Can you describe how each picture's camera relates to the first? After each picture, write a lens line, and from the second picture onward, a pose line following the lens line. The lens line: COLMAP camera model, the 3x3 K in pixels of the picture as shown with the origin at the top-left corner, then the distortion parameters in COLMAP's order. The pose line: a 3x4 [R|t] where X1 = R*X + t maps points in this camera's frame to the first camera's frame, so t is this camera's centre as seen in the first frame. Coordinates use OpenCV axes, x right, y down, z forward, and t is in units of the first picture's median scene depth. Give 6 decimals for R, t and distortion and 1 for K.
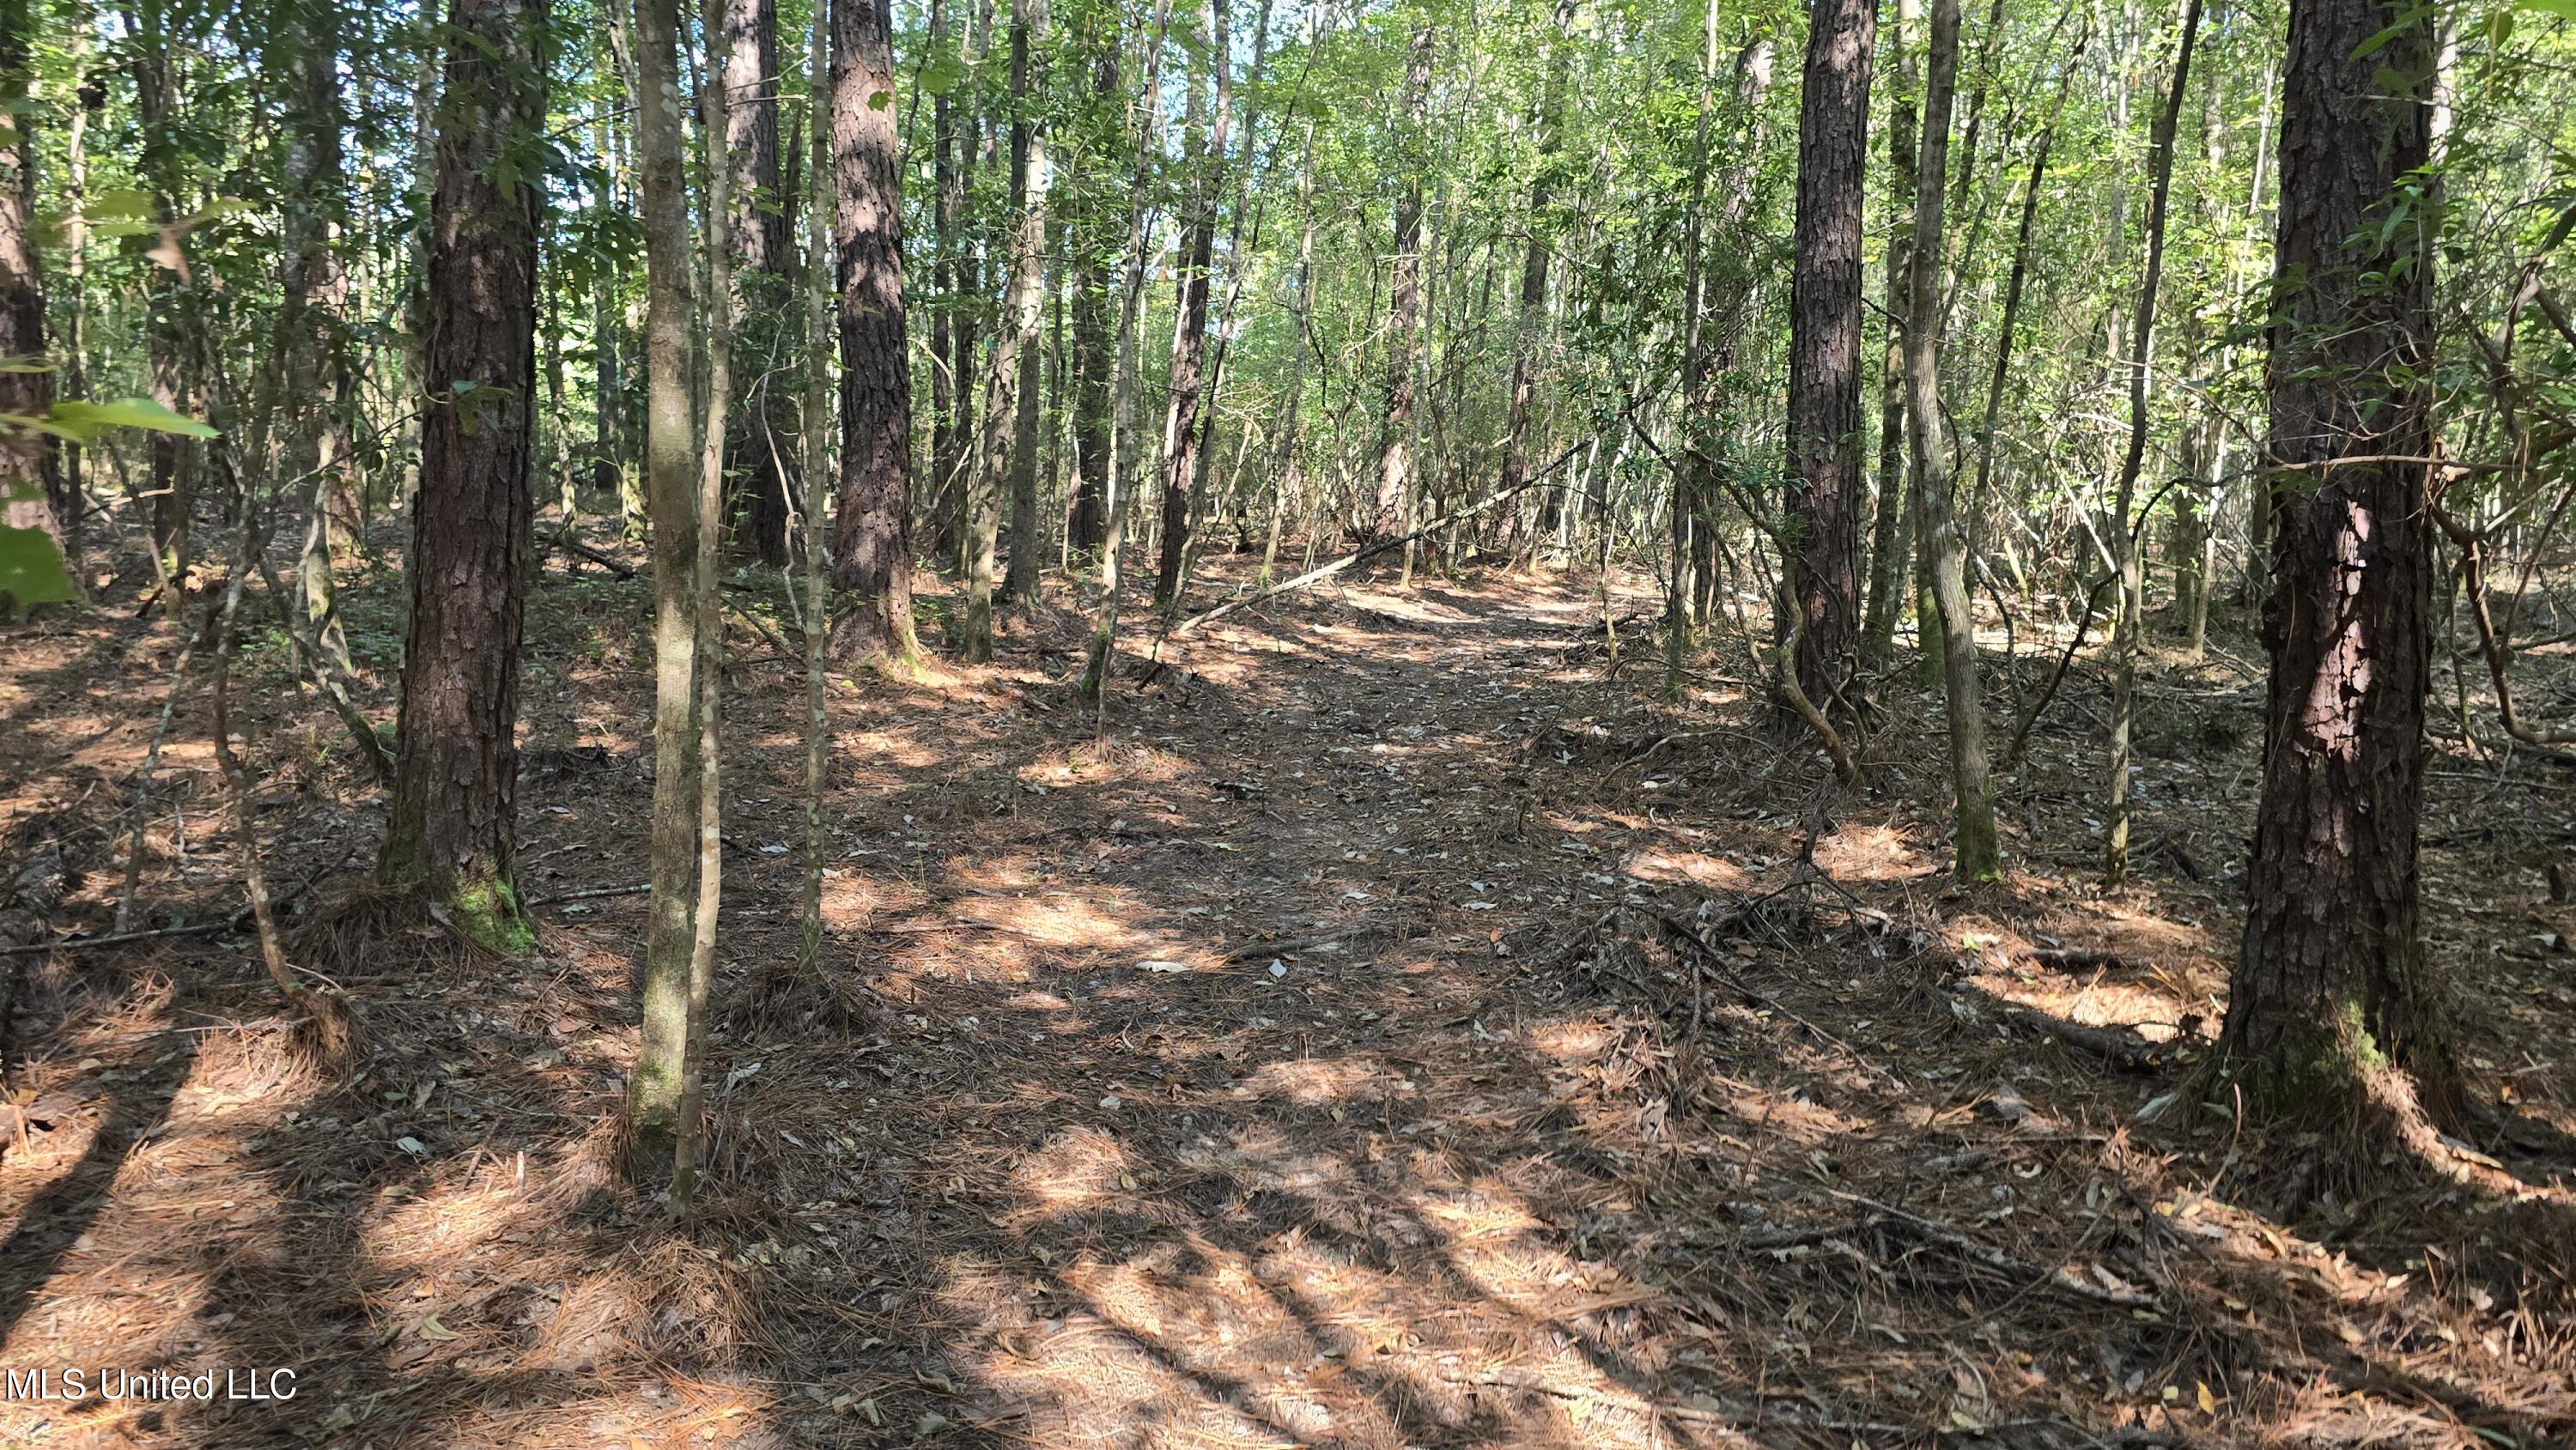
lens RADIAL K [[1727.9, 0, 1303.1], [0, 1727.9, 726.1], [0, 0, 1]] dist [0.038507, -0.039759]
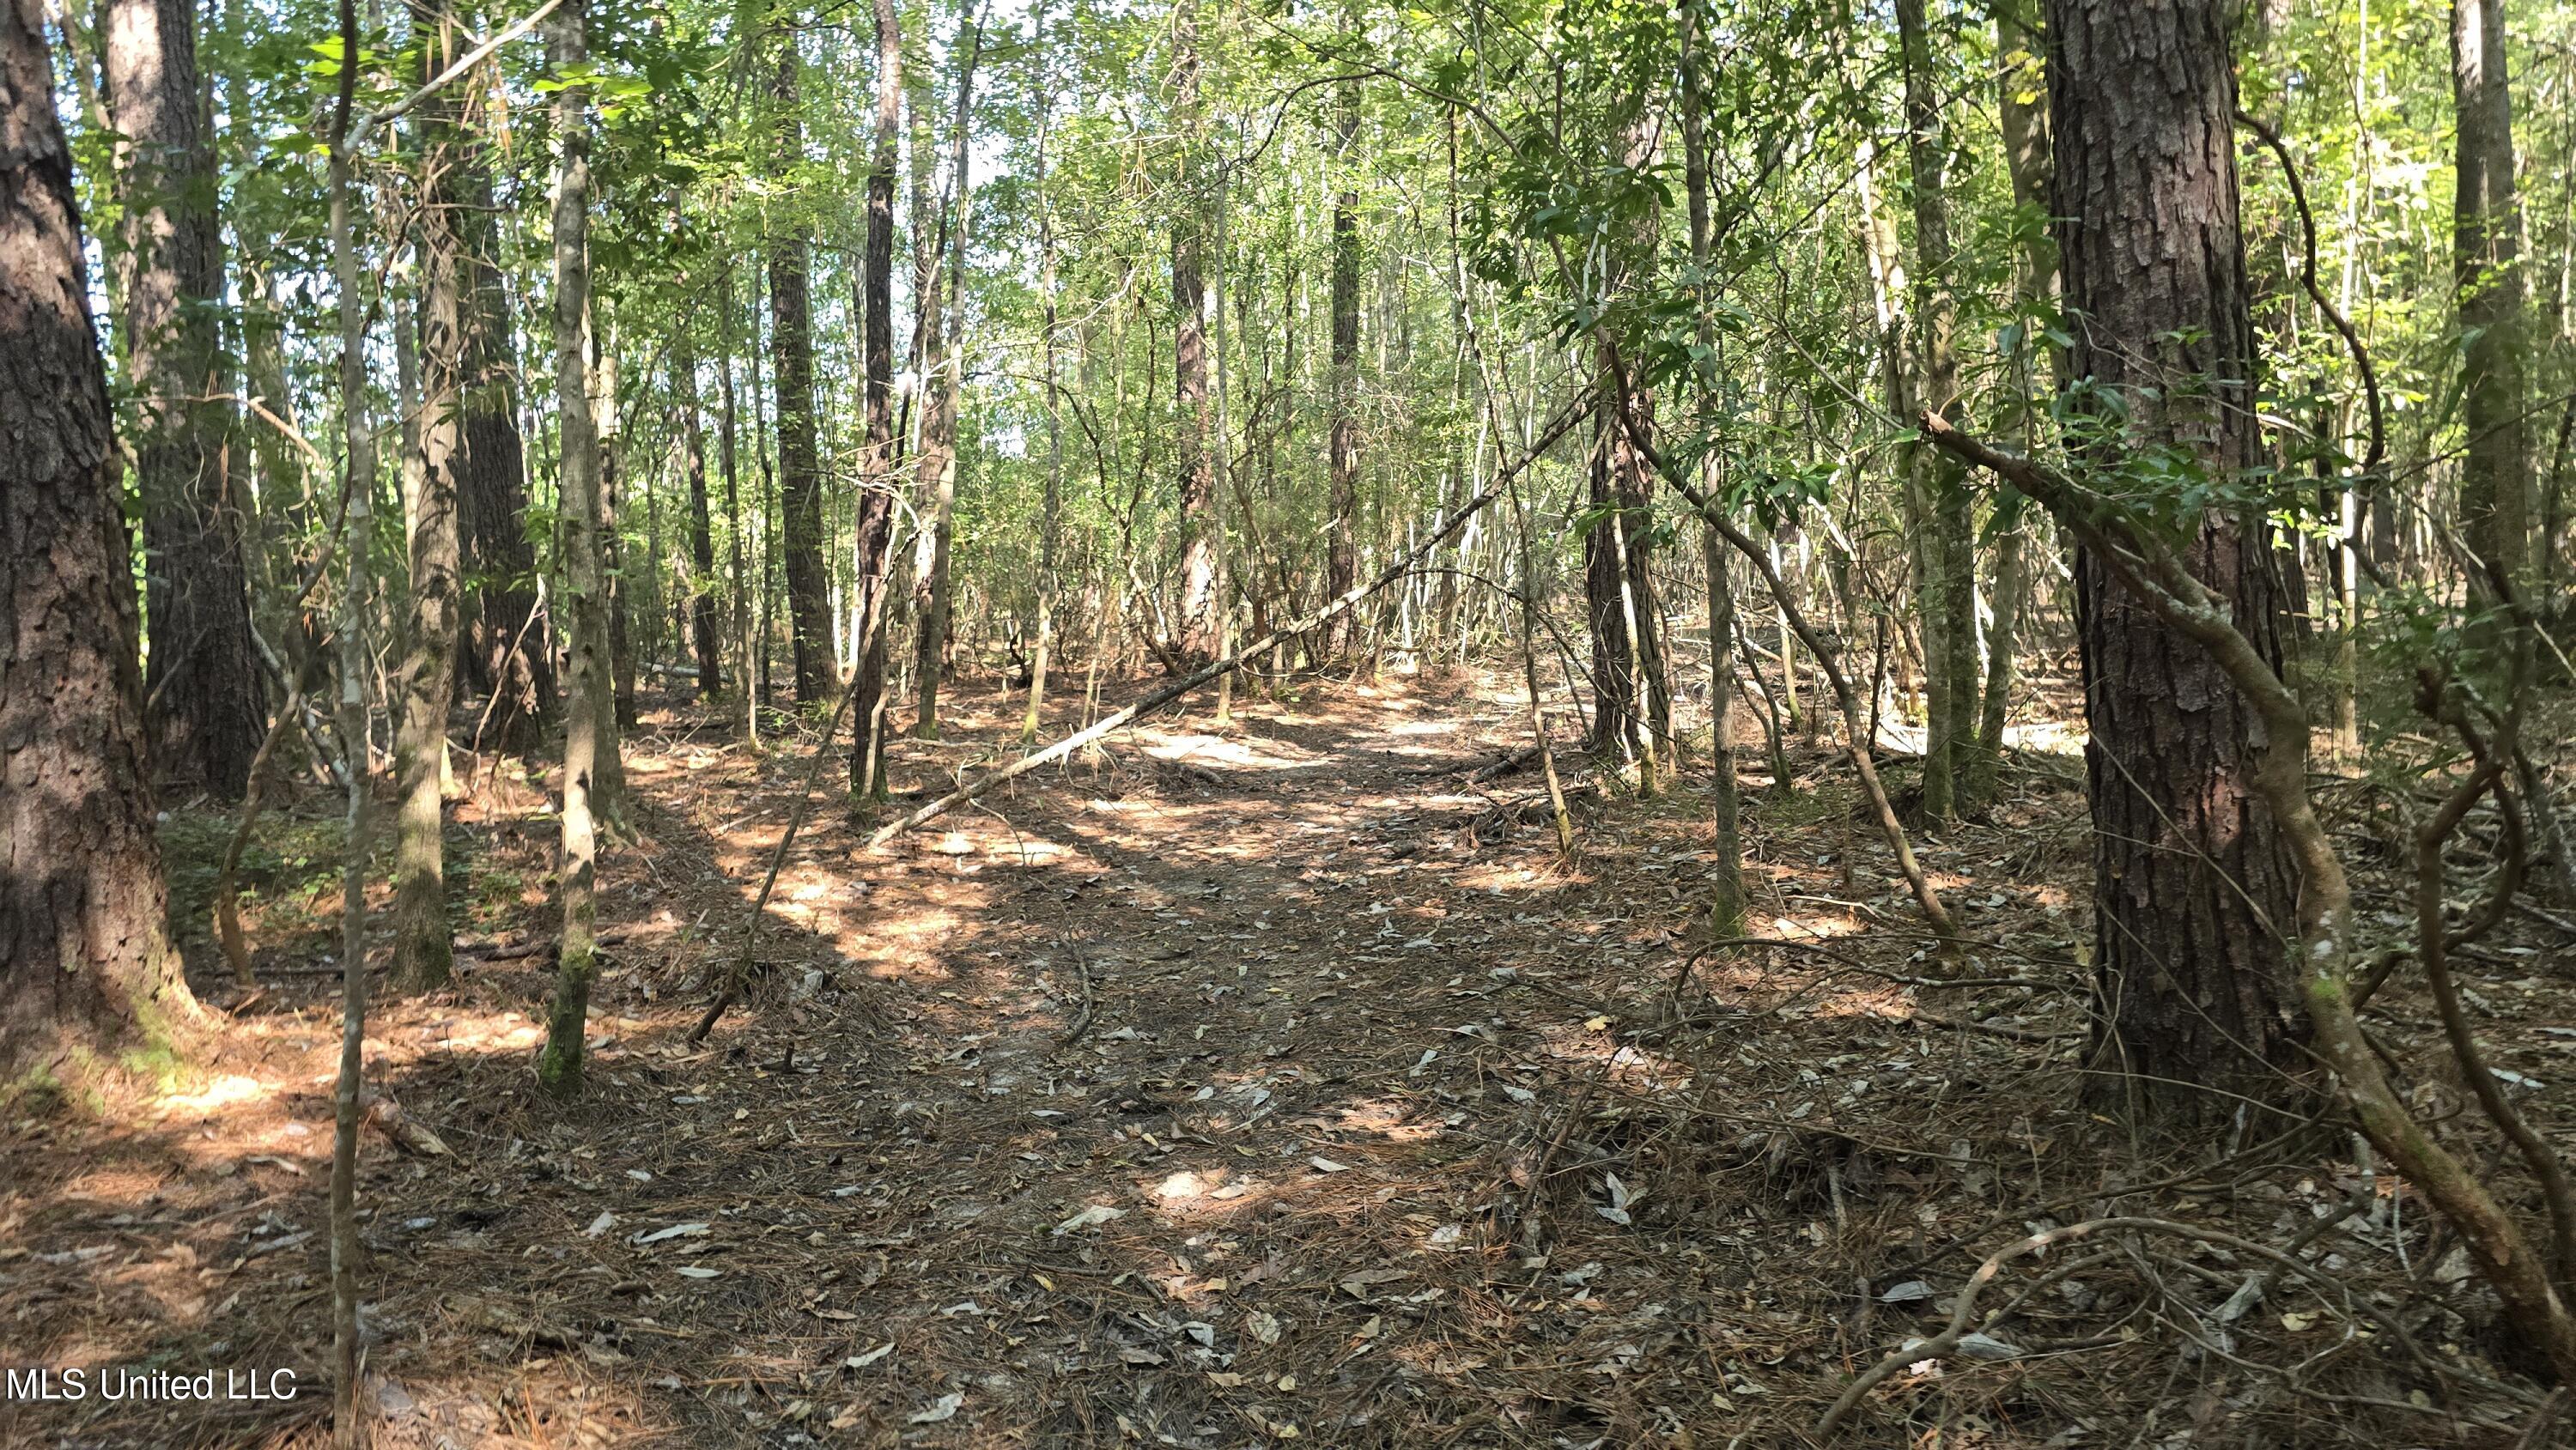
lens RADIAL K [[1727.9, 0, 1284.4], [0, 1727.9, 717.0], [0, 0, 1]] dist [0.038507, -0.039759]
pose [[0.992033, -0.089836, 0.088318, 0.019545], [0.095382, 0.993588, -0.060709, -0.035605], [-0.082298, 0.068649, 0.994241, 0.253643]]
